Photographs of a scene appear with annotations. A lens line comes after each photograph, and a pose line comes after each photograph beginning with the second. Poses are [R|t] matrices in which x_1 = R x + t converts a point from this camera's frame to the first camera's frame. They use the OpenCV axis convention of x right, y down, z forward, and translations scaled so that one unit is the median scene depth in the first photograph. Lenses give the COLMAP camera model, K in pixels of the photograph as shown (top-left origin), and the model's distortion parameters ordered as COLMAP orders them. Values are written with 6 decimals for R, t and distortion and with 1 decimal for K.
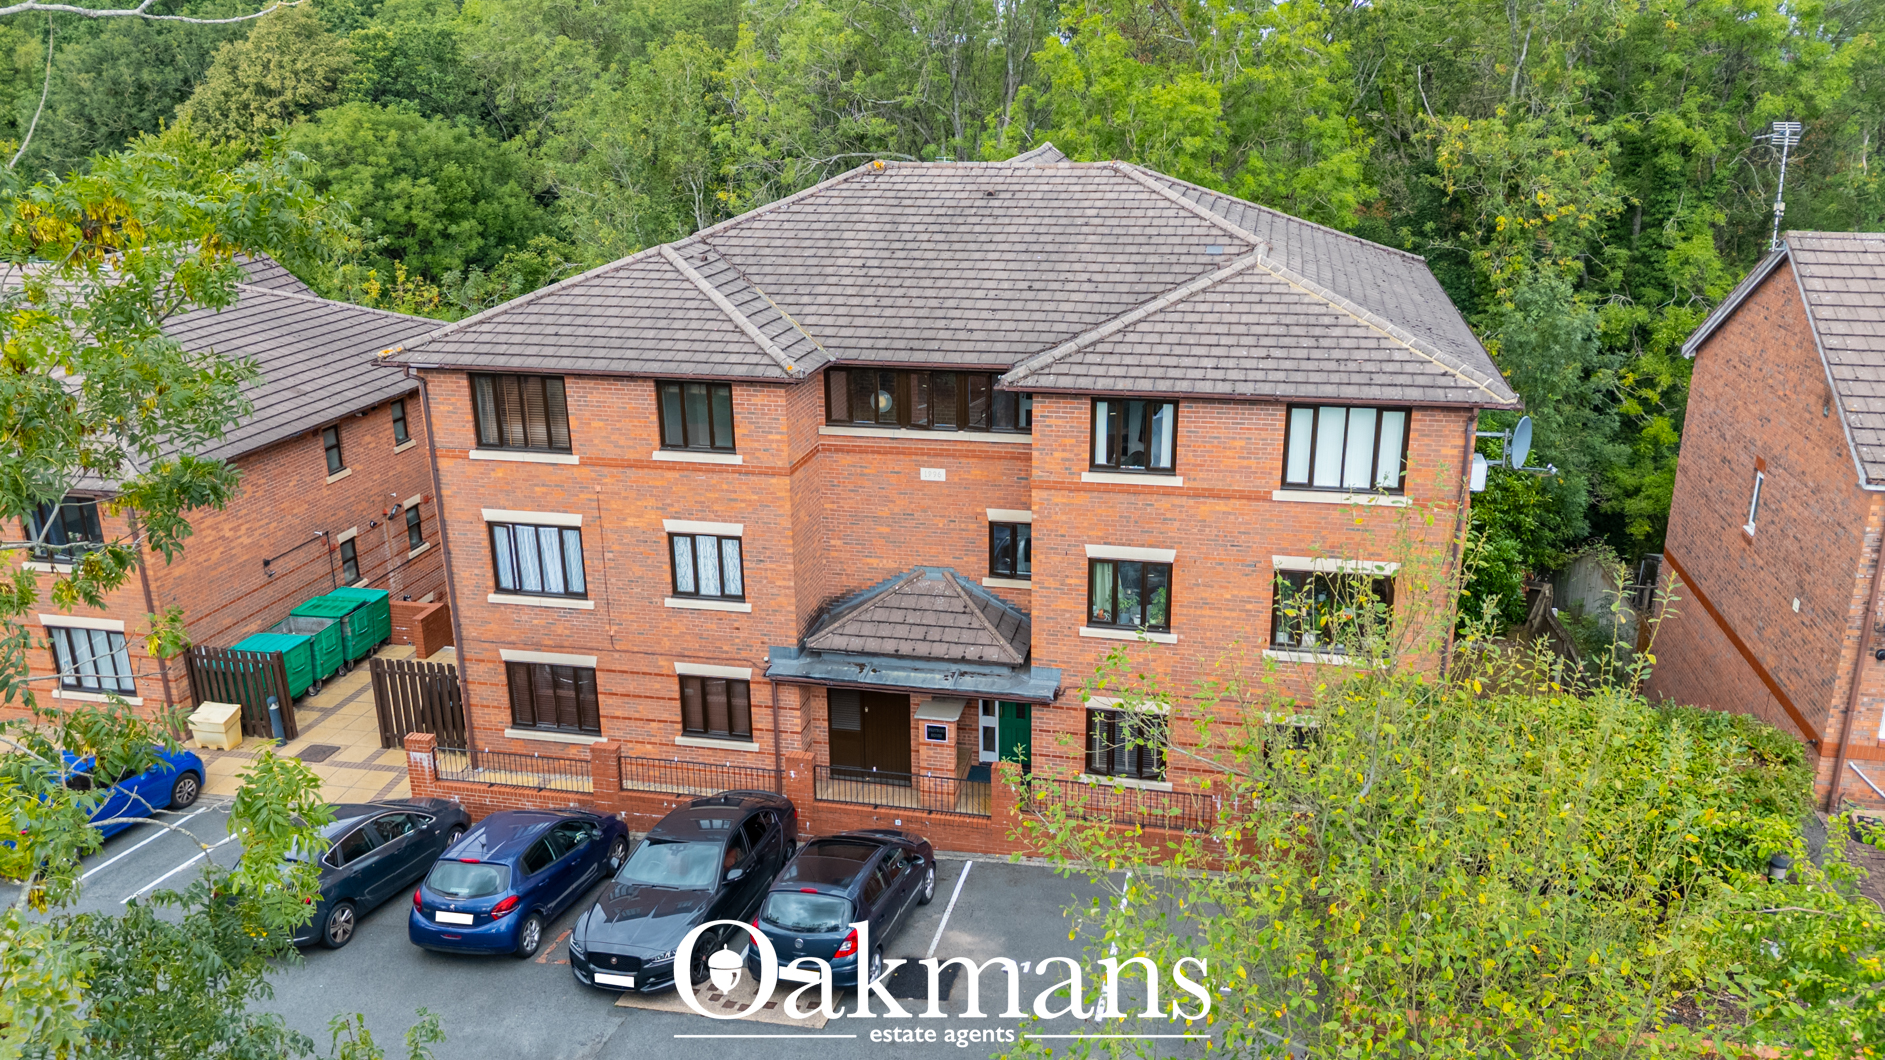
lens RADIAL K [[1380.0, 0, 942.5], [0, 1380.0, 530.0], [0, 0, 1]] dist [0.116302, -0.129743]
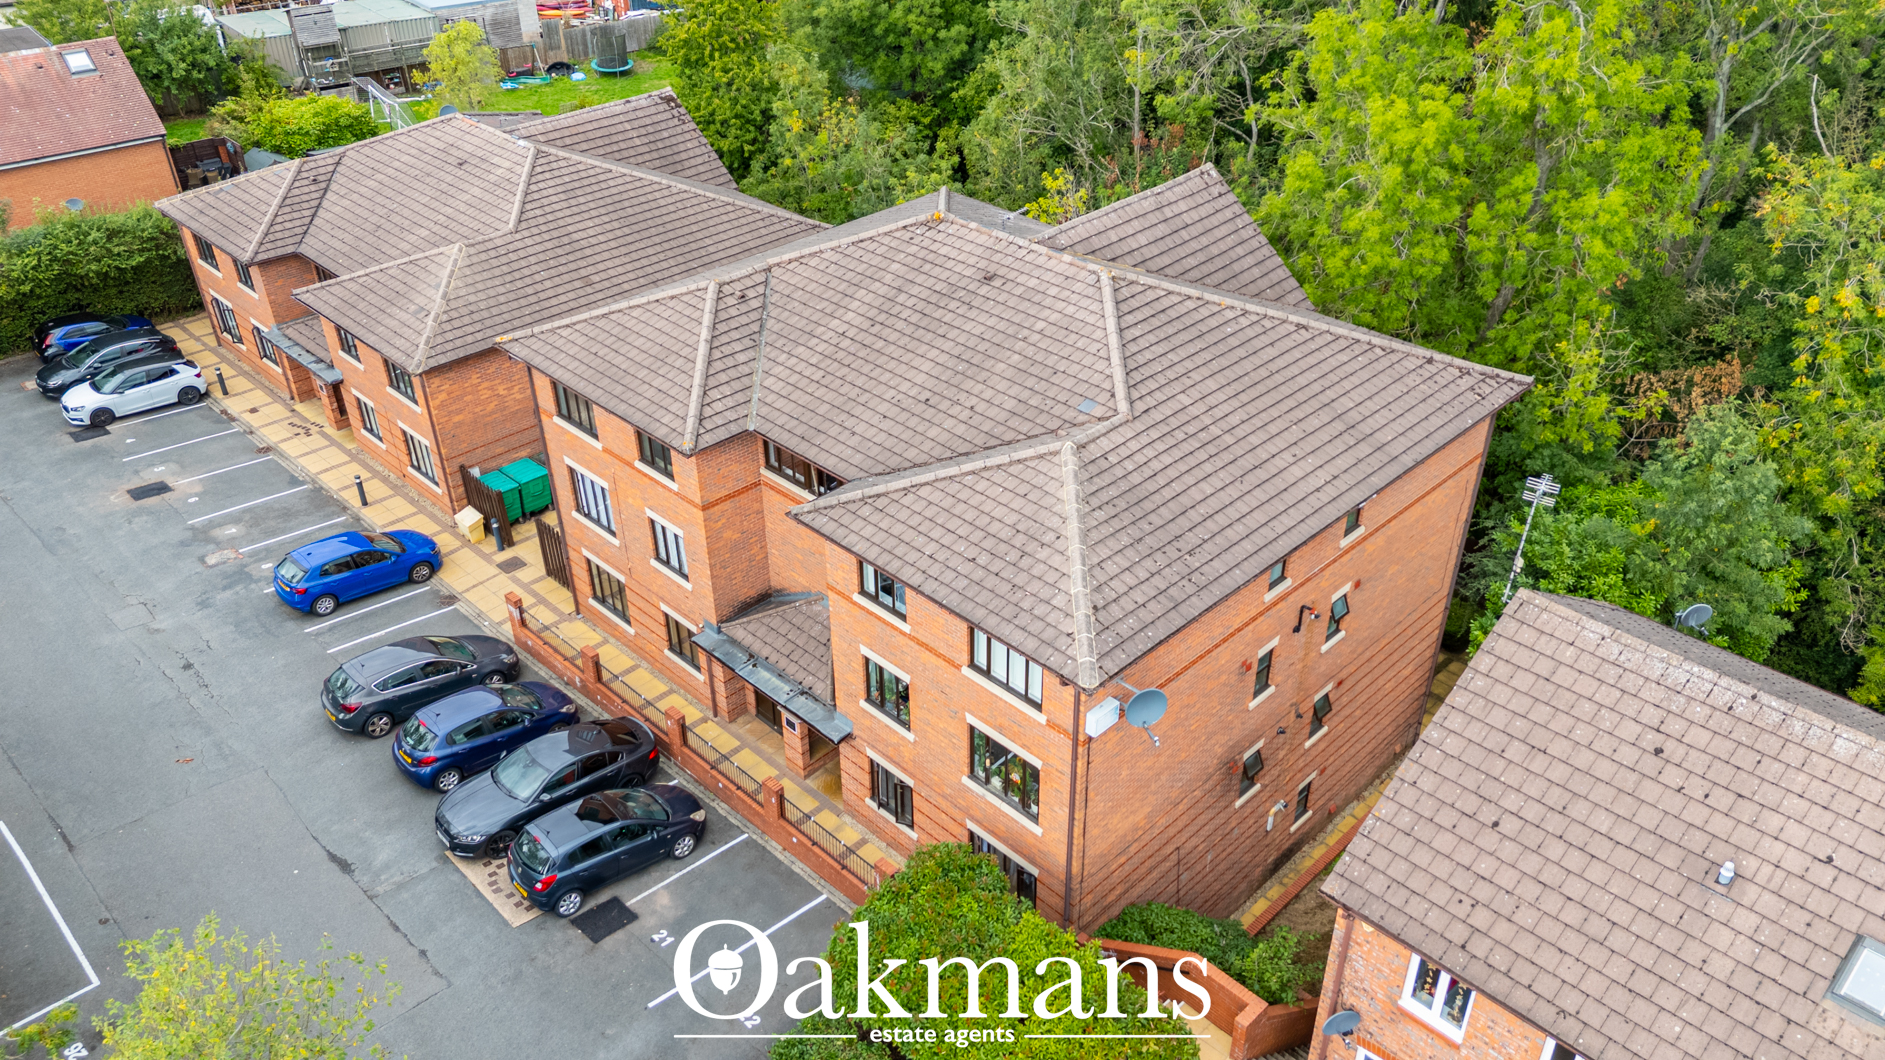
lens RADIAL K [[1380.0, 0, 942.5], [0, 1380.0, 530.0], [0, 0, 1]] dist [0.116302, -0.129743]
pose [[0.839352, 0.299667, -0.453528, 0.589315], [-0.173148, 0.938254, 0.299499, -0.395514], [0.515274, -0.172858, 0.839412, 0.026895]]
